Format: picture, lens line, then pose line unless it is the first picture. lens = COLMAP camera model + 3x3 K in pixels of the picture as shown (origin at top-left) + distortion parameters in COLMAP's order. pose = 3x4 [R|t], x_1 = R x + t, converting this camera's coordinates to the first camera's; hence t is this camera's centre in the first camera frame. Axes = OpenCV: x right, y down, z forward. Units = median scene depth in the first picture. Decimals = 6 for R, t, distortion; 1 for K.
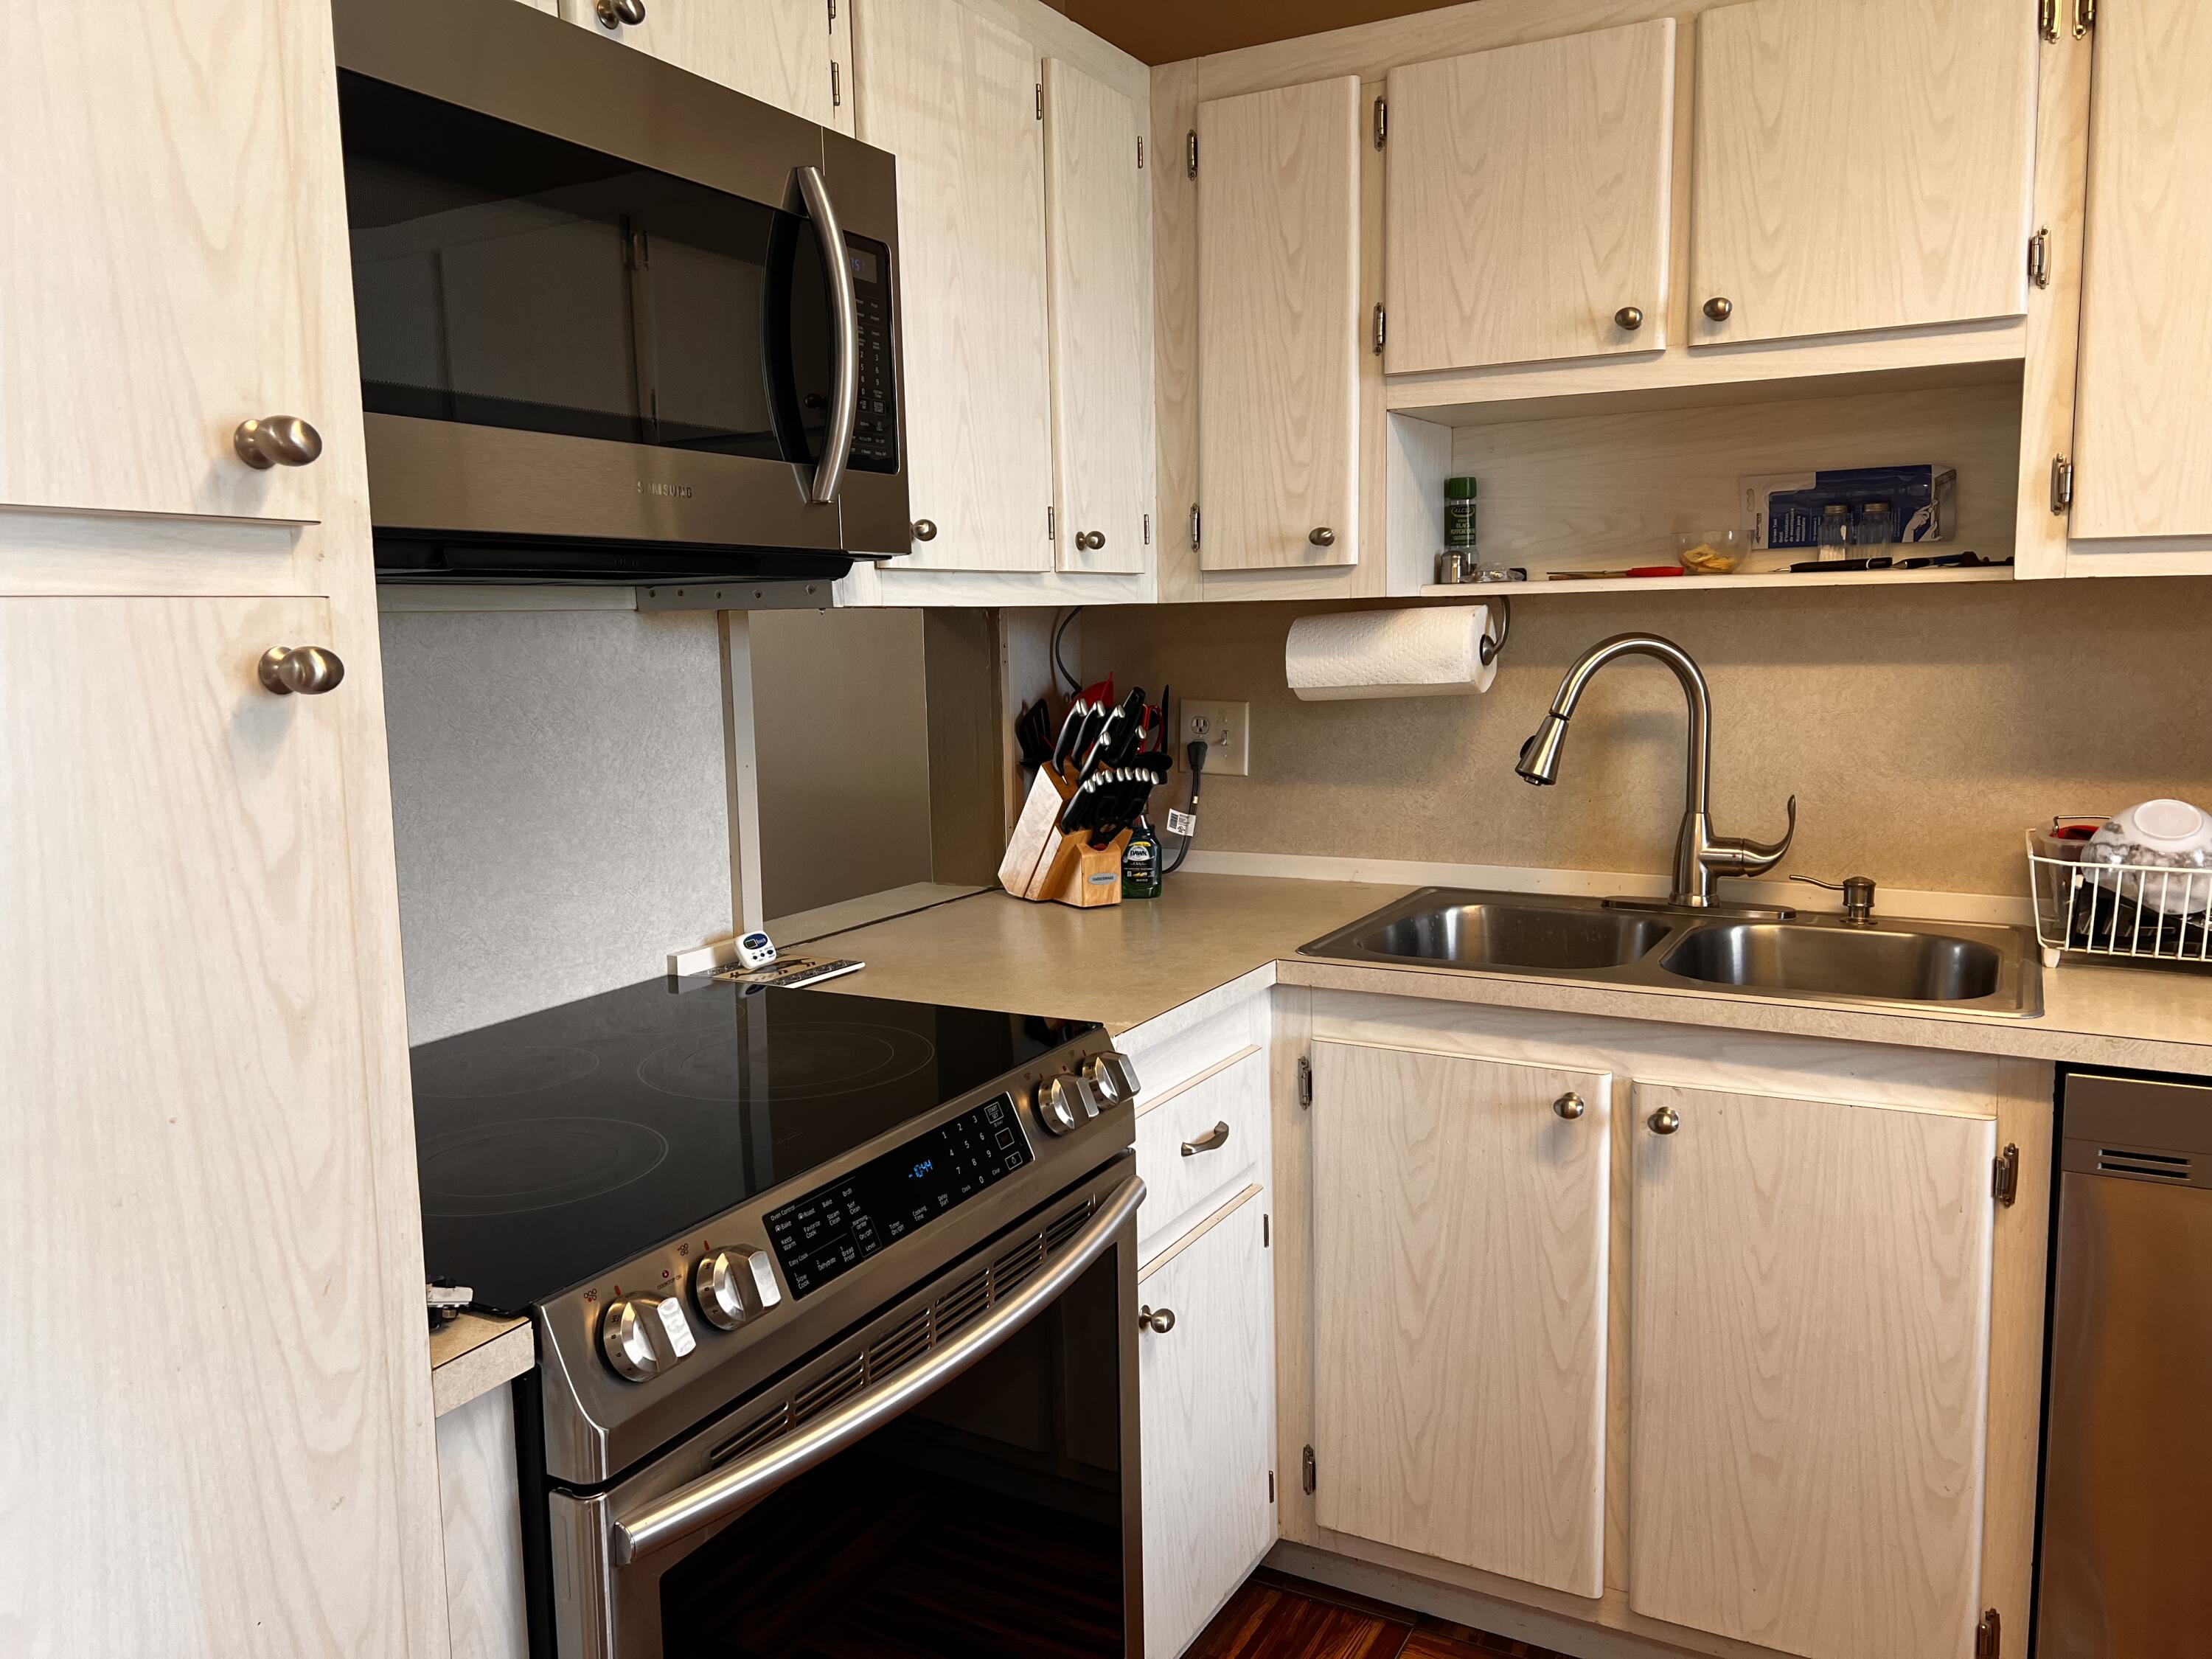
lens RADIAL K [[1655.1, 0, 1095.5], [0, 1655.1, 817.6], [0, 0, 1]] dist [0.059496, -0.062712]
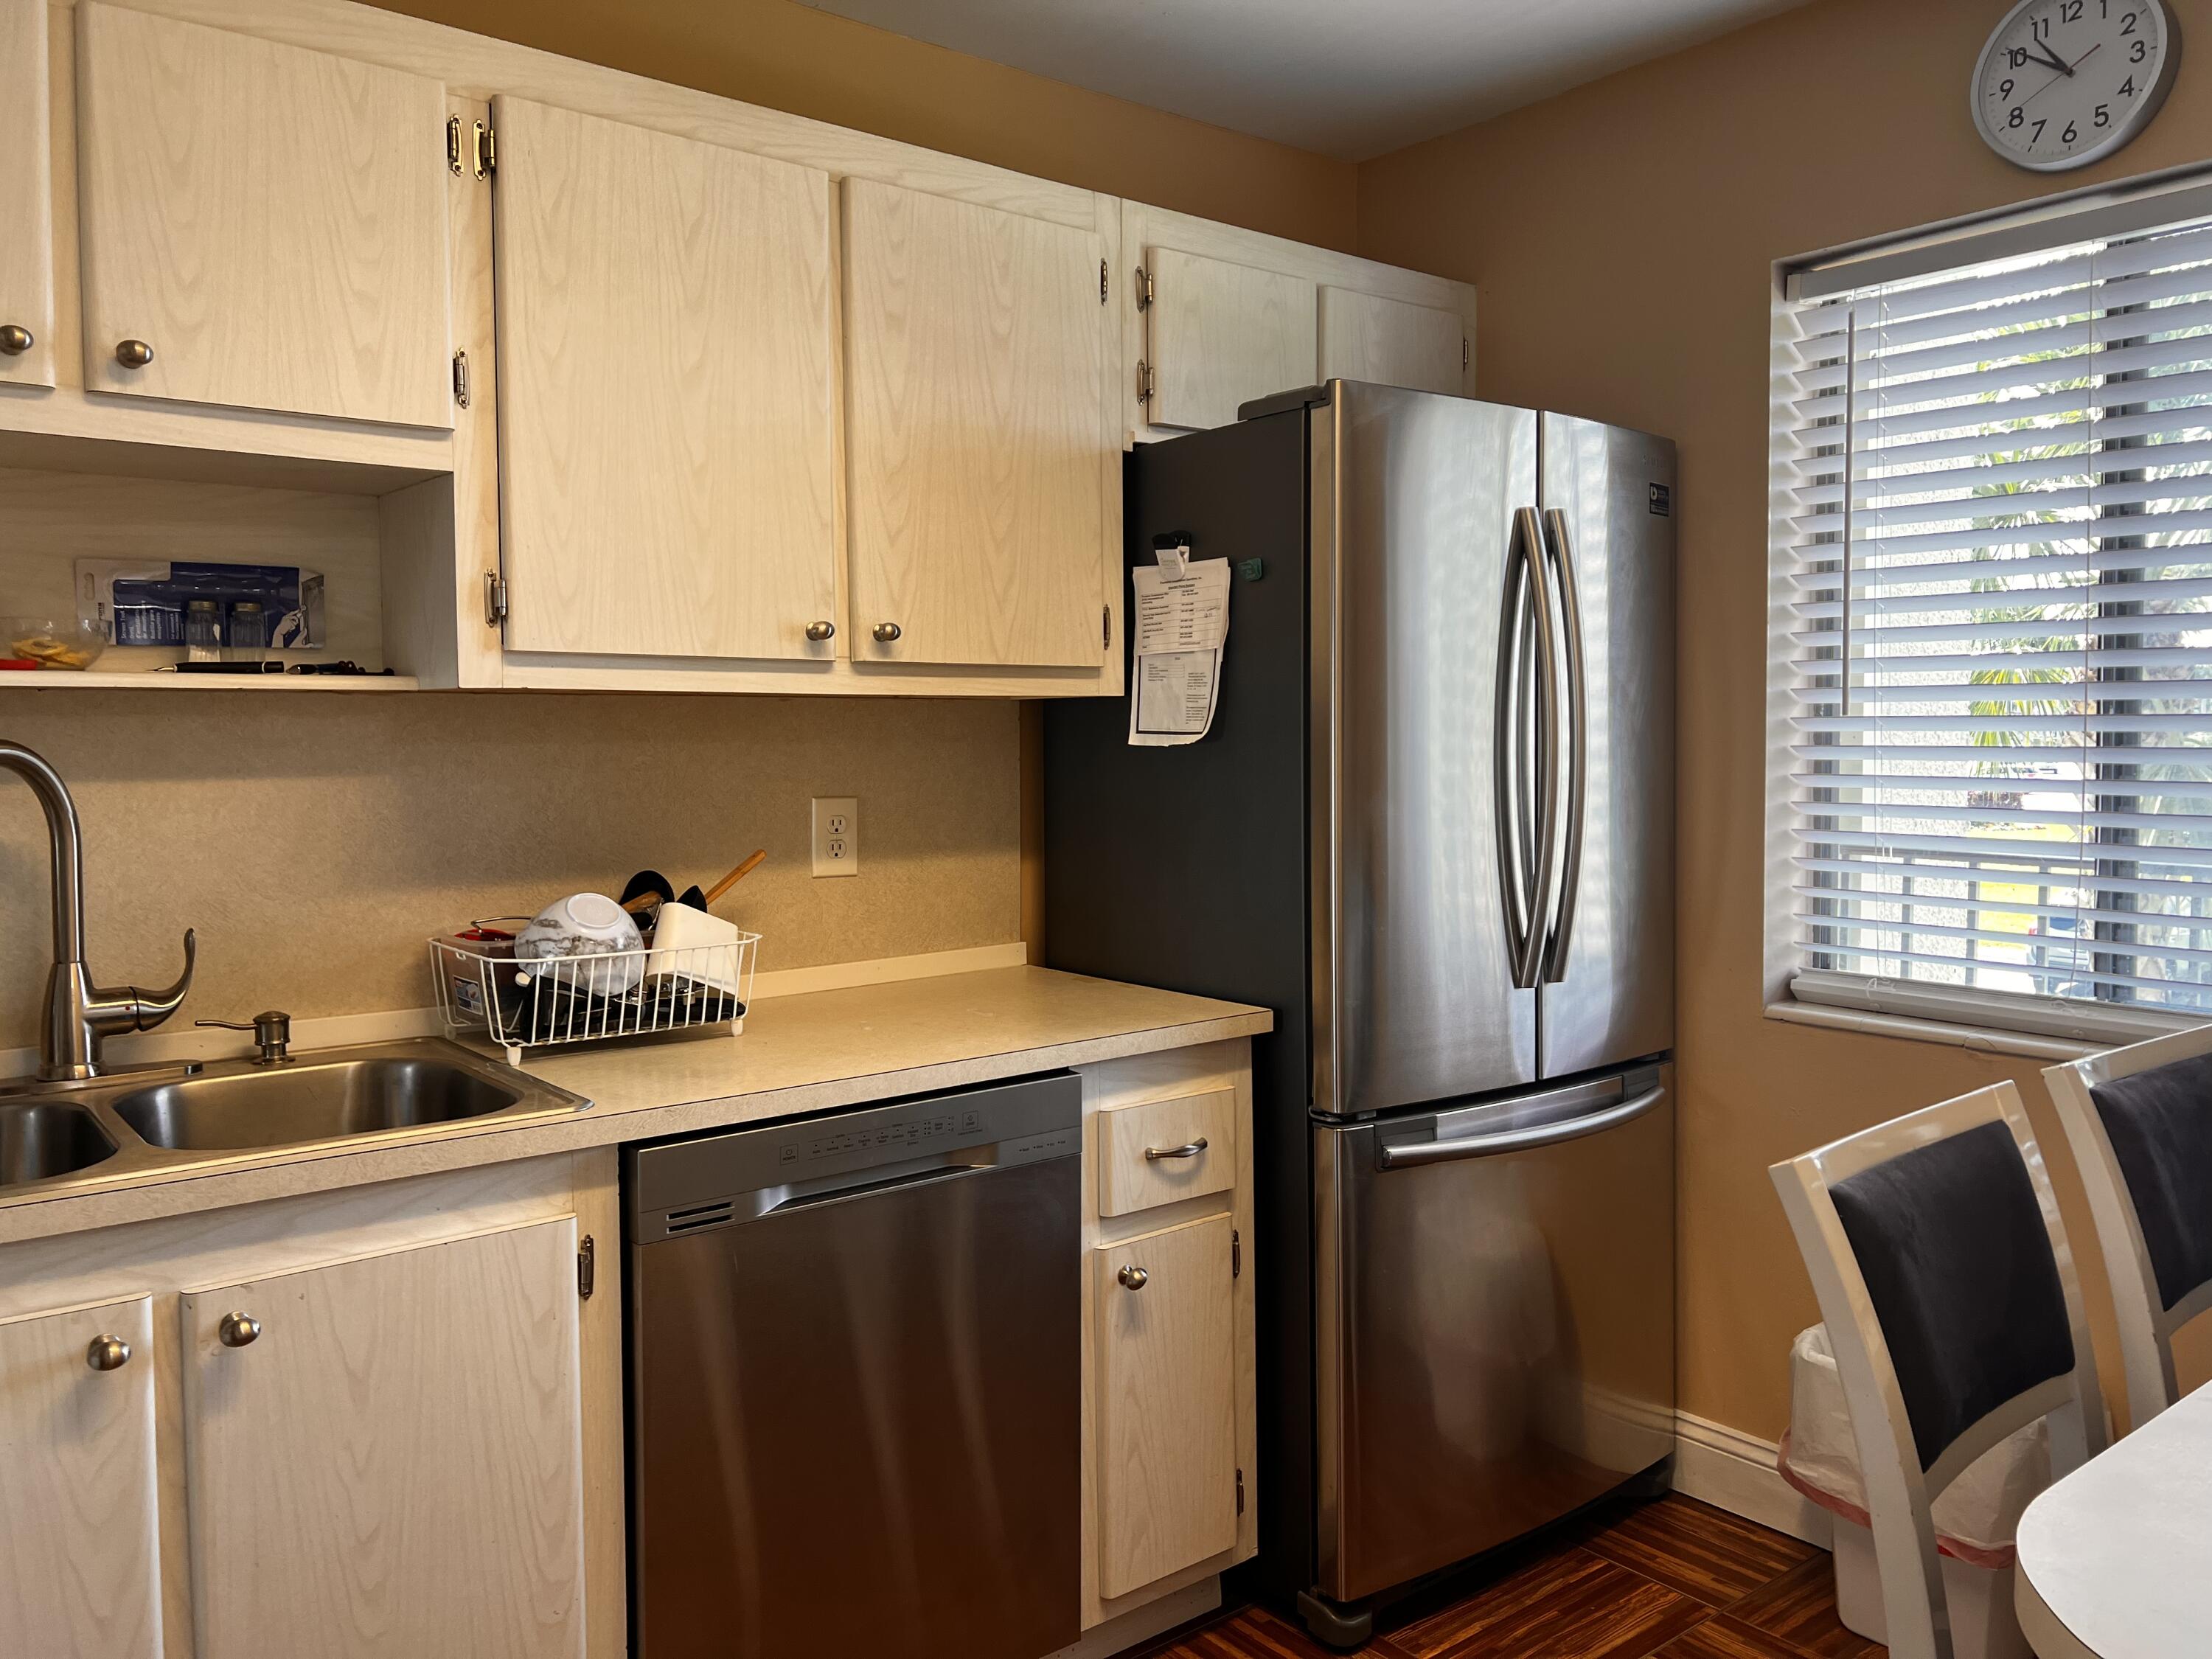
lens RADIAL K [[1665.8, 0, 1094.0], [0, 1665.8, 807.8], [0, 0, 1]] dist [0.052412, -0.056494]
pose [[0.387163, -0.022871, 0.921728, -0.236758], [0.110916, 0.993588, -0.021935, -0.005330], [-0.915316, 0.110727, 0.387217, 0.266316]]
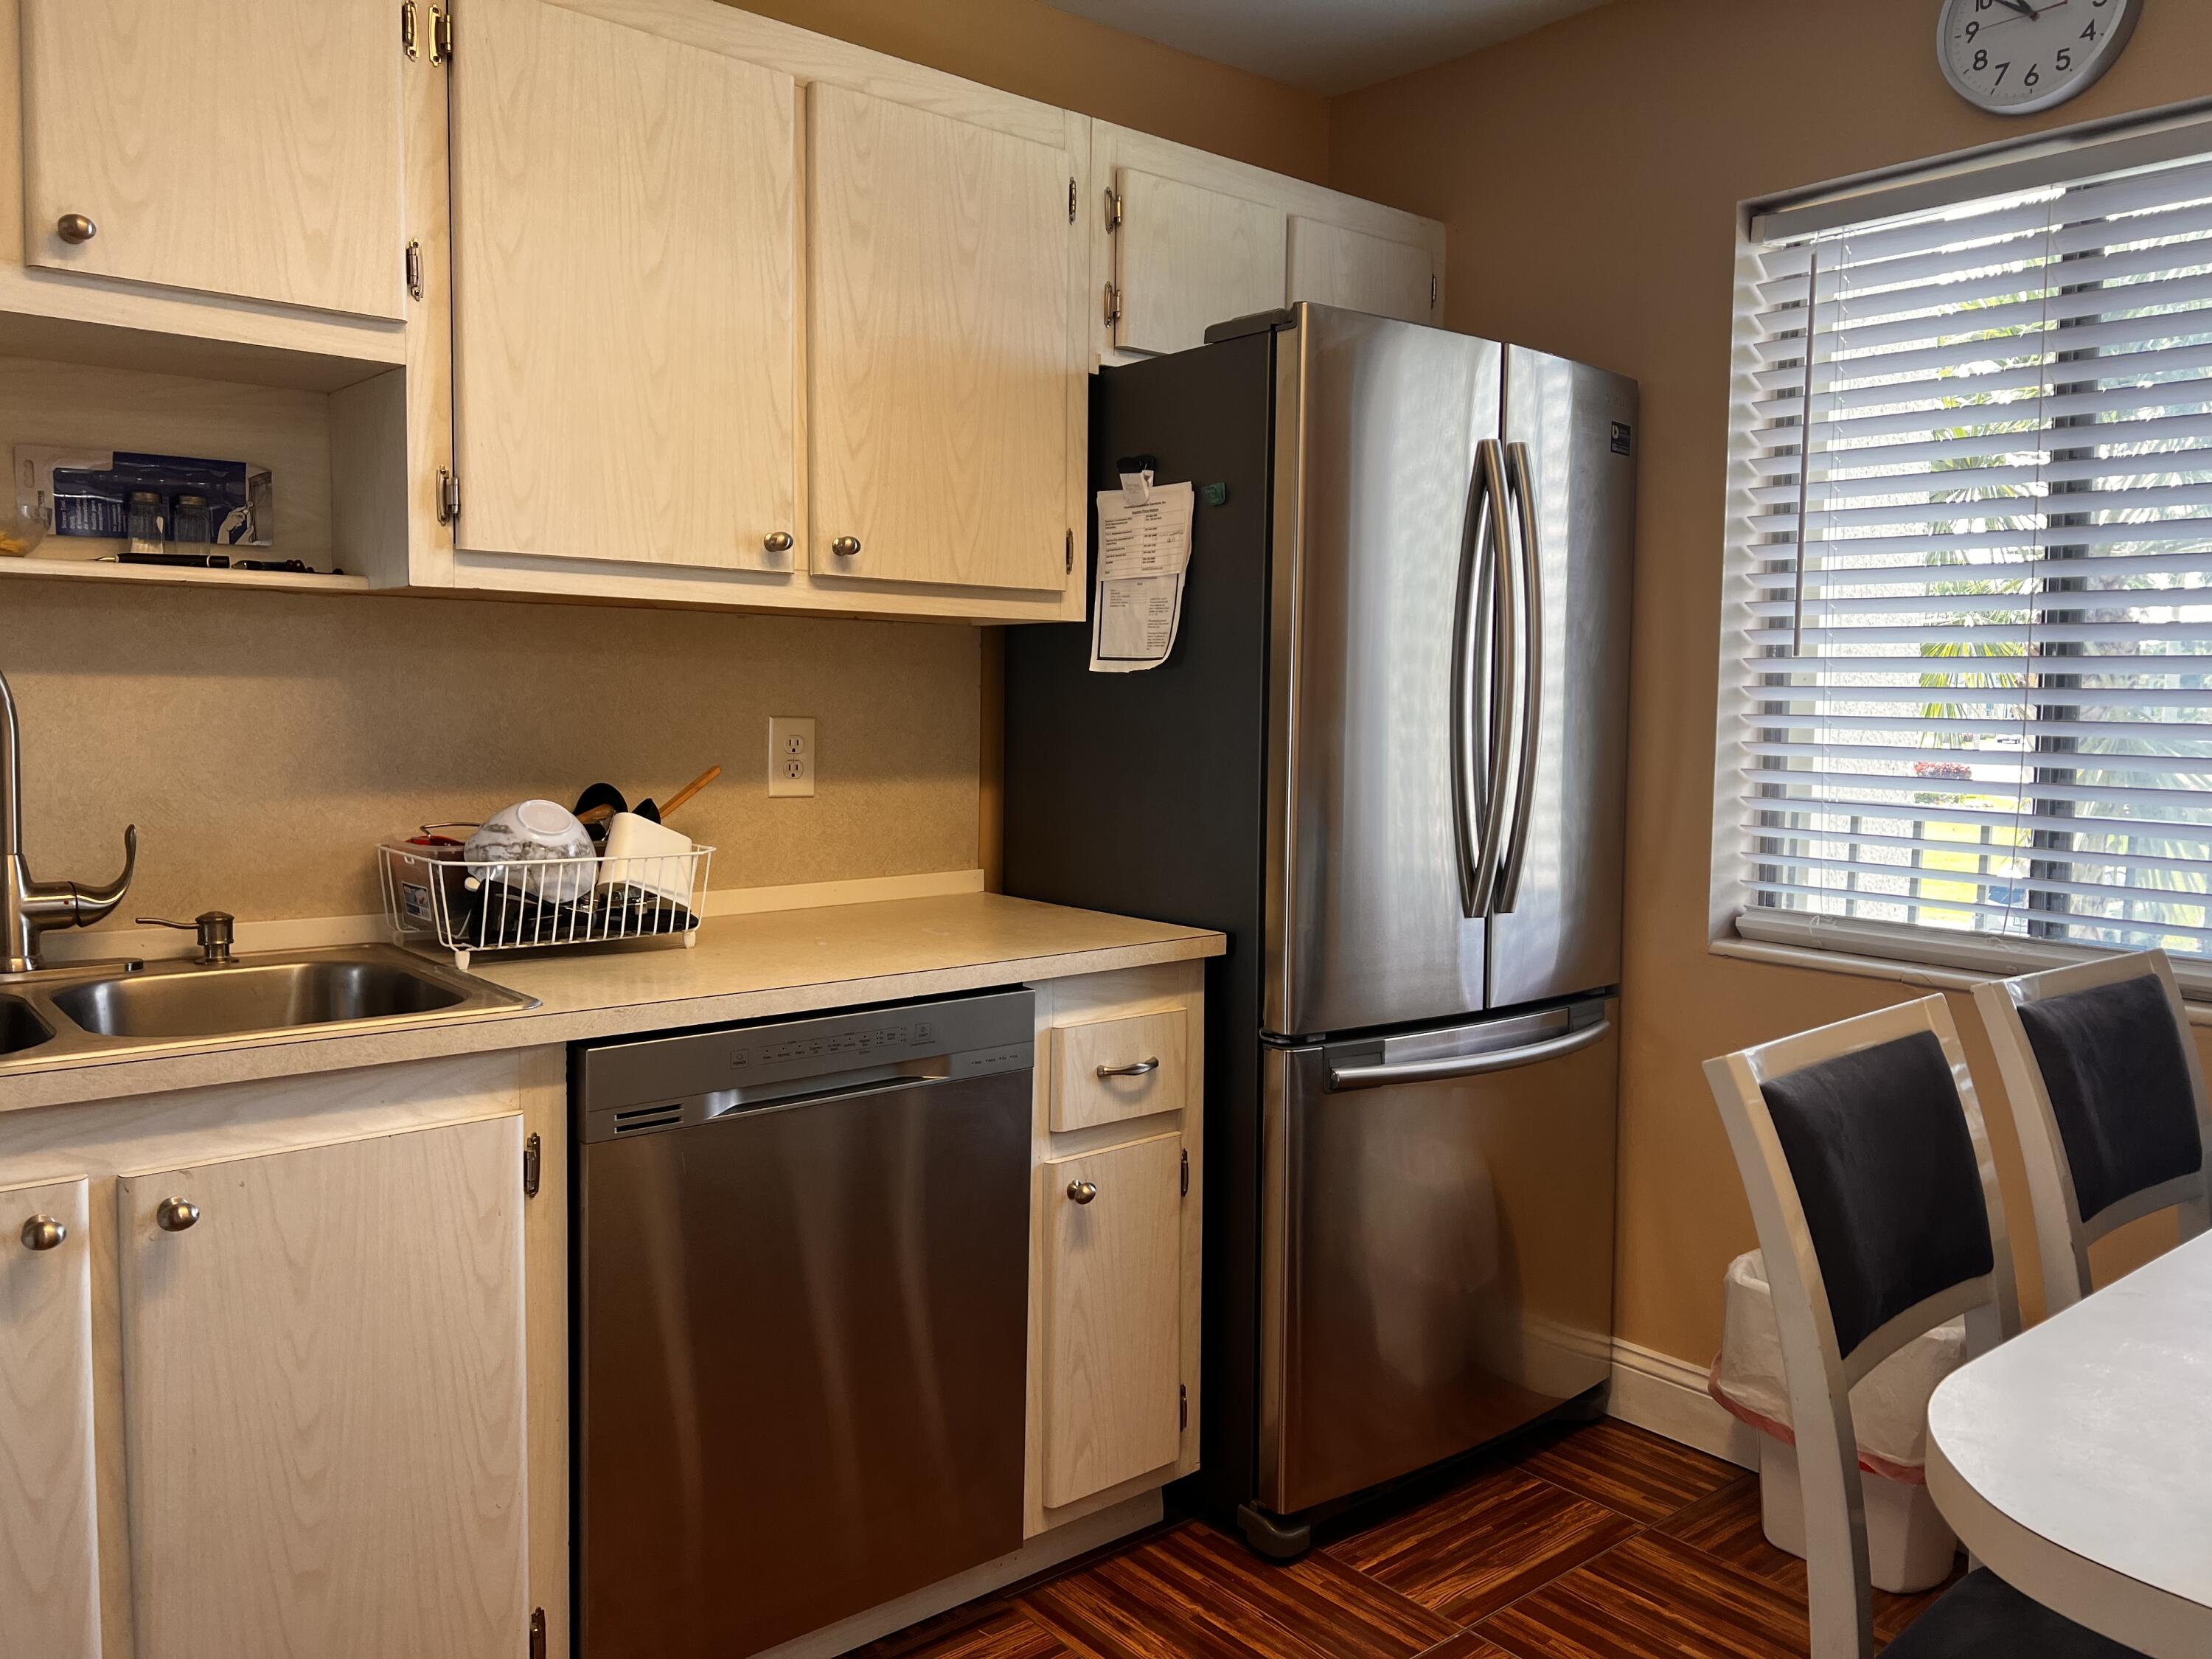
lens RADIAL K [[1666.4, 0, 1107.6], [0, 1666.4, 810.6], [0, 0, 1]] dist [0.049298, -0.053445]
pose [[0.360629, -0.037514, 0.931954, -0.237171], [0.092062, 0.995743, 0.004457, 0.025029], [-0.928155, 0.084190, 0.362548, 0.263948]]
